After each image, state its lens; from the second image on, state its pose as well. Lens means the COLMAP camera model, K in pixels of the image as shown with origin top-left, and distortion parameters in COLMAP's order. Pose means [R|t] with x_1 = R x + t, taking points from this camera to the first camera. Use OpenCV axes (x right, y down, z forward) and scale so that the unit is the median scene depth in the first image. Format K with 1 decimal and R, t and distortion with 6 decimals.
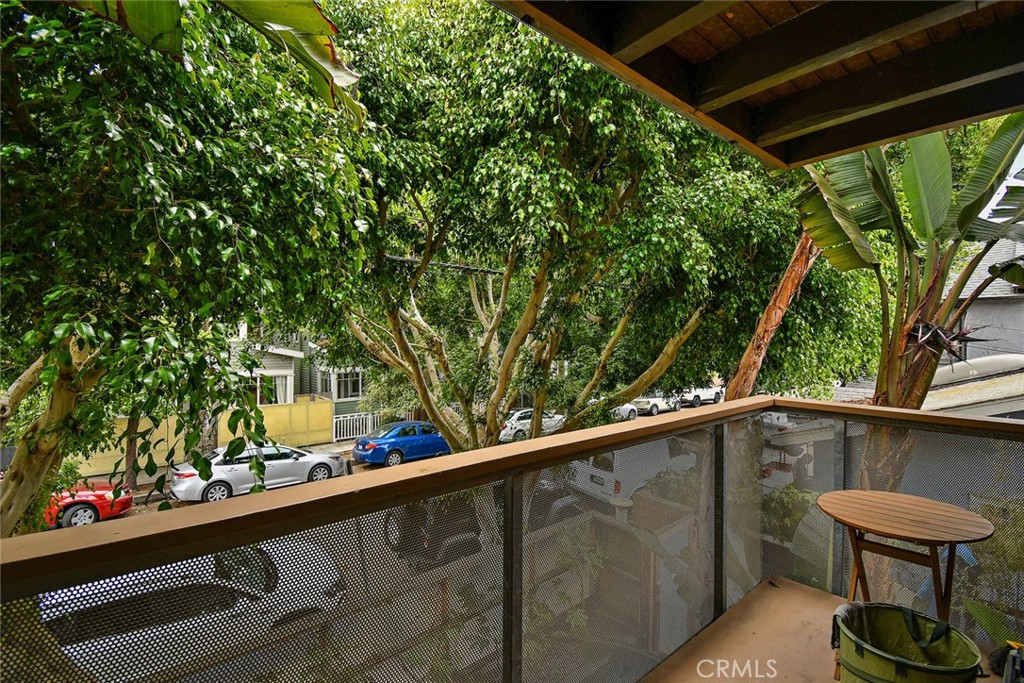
lens RADIAL K [[447.7, 0, 512.0], [0, 447.7, 341.5], [0, 0, 1]] dist [0.000197, -0.021339]
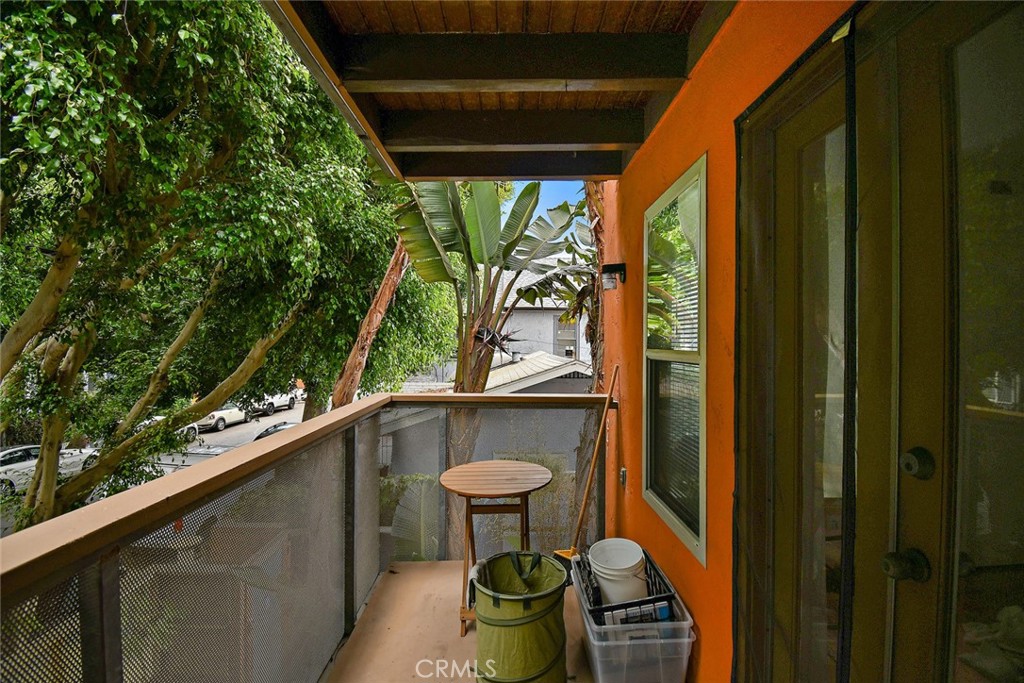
lens RADIAL K [[442.1, 0, 513.3], [0, 442.1, 344.8], [0, 0, 1]] dist [-0.001338, -0.017193]
pose [[0.616531, -0.002642, 0.787327, -0.046519], [0.006013, 0.999981, -0.001353, 0.010903], [-0.787308, 0.005568, 0.616535, 0.109587]]
